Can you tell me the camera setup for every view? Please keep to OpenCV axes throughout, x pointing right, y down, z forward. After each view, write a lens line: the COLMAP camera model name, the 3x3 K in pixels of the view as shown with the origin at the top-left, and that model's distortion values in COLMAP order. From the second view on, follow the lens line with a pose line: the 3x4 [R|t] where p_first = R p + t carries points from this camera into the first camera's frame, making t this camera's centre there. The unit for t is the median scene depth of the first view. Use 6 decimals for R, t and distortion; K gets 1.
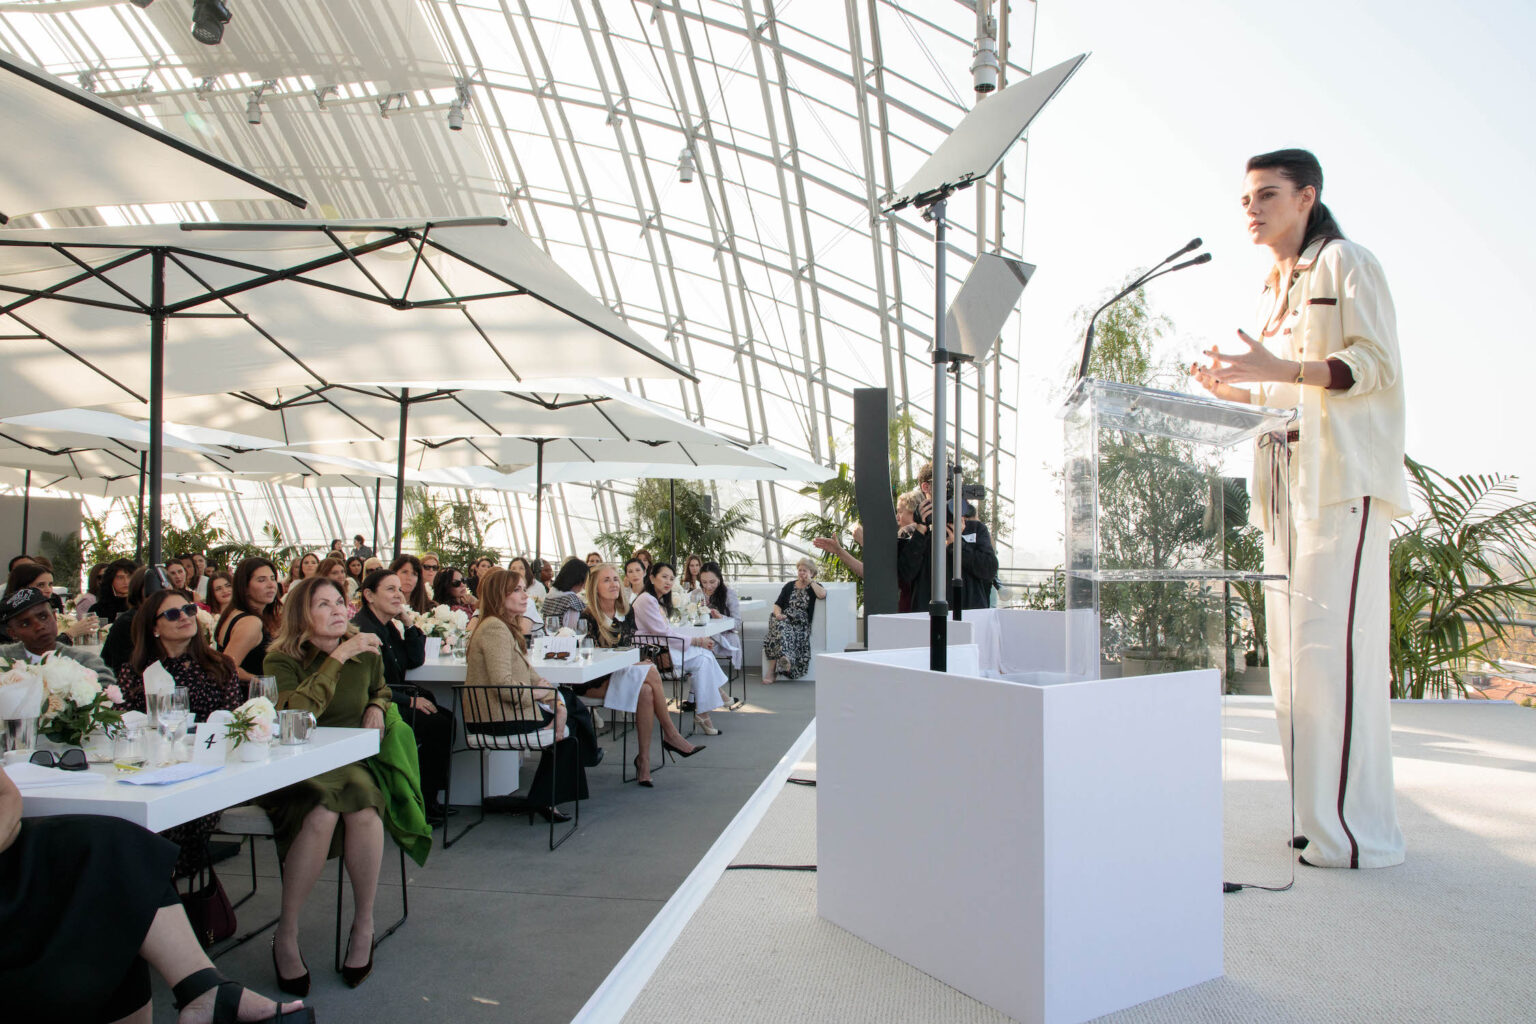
lens RADIAL K [[1067.5, 0, 775.4], [0, 1067.5, 519.4], [0, 0, 1]] dist [-0.069059, 0.022425]
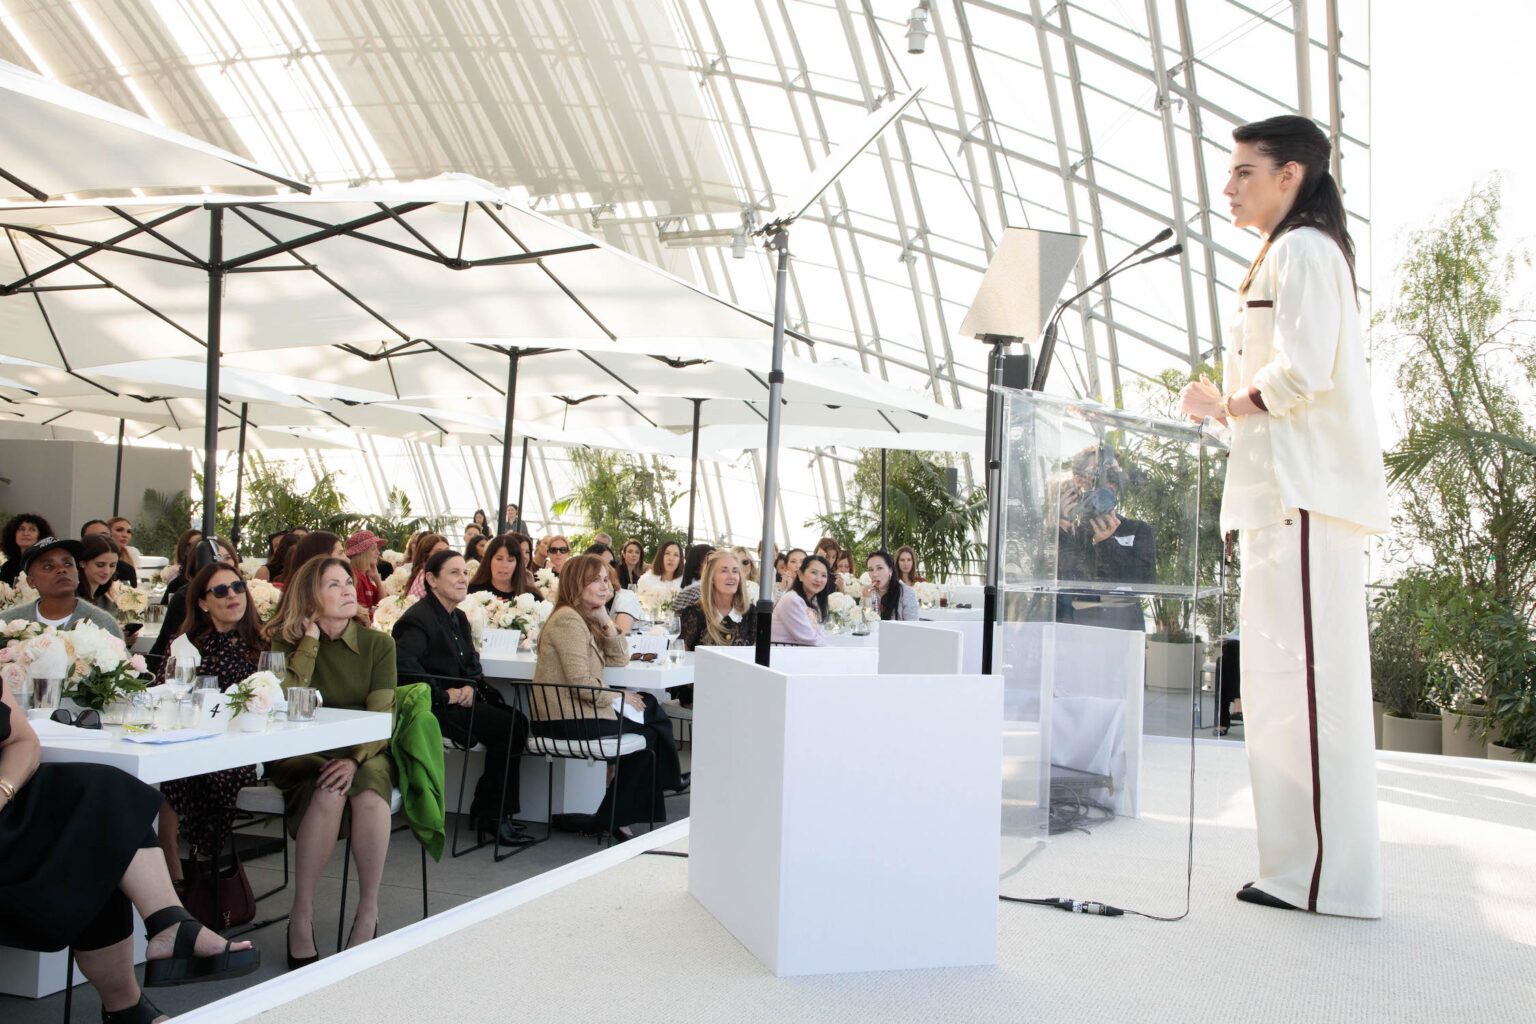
lens RADIAL K [[1495.4, 0, 774.2], [0, 1495.4, 528.7], [0, 0, 1]] dist [0.034315, 0.000000]
pose [[0.973621, 0.035388, -0.225408, 0.071824], [-0.030210, 0.999195, 0.026382, -0.005420], [0.226161, -0.018876, 0.973907, -0.071089]]
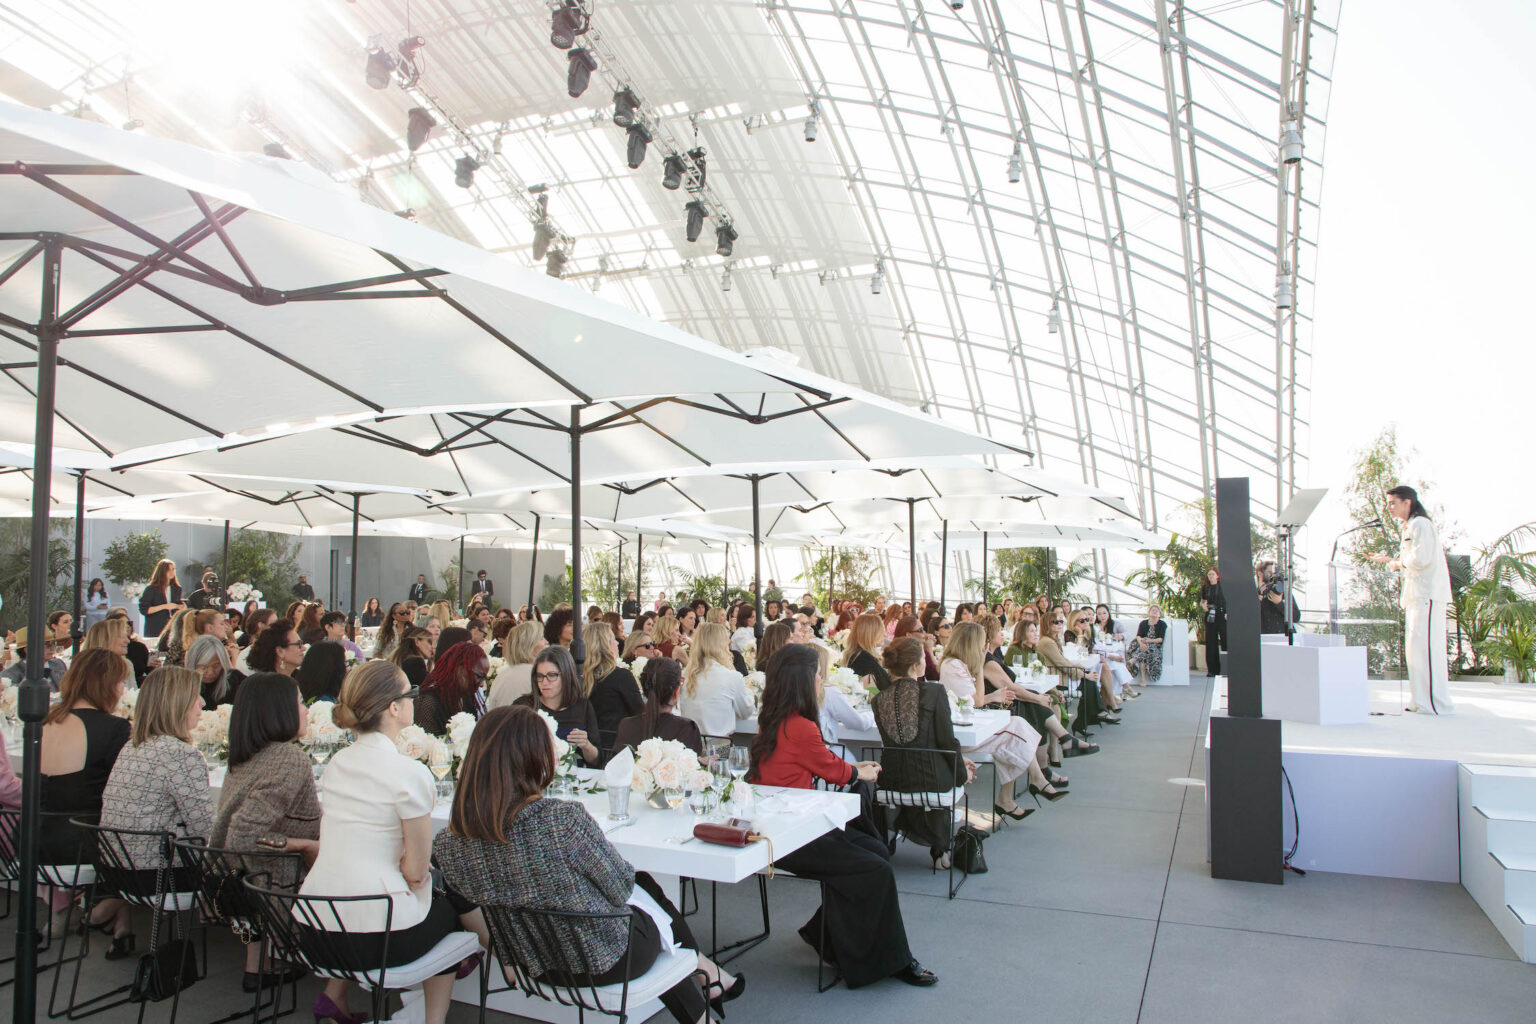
lens RADIAL K [[1067.5, 0, 767.1], [0, 1067.5, 511.6], [0, 0, 1]] dist [-0.069059, 0.022425]
pose [[0.967751, -0.010321, -0.251697, -0.101305], [0.002069, 0.999452, -0.033030, -0.038102], [0.251900, 0.031444, 0.967242, -0.454636]]
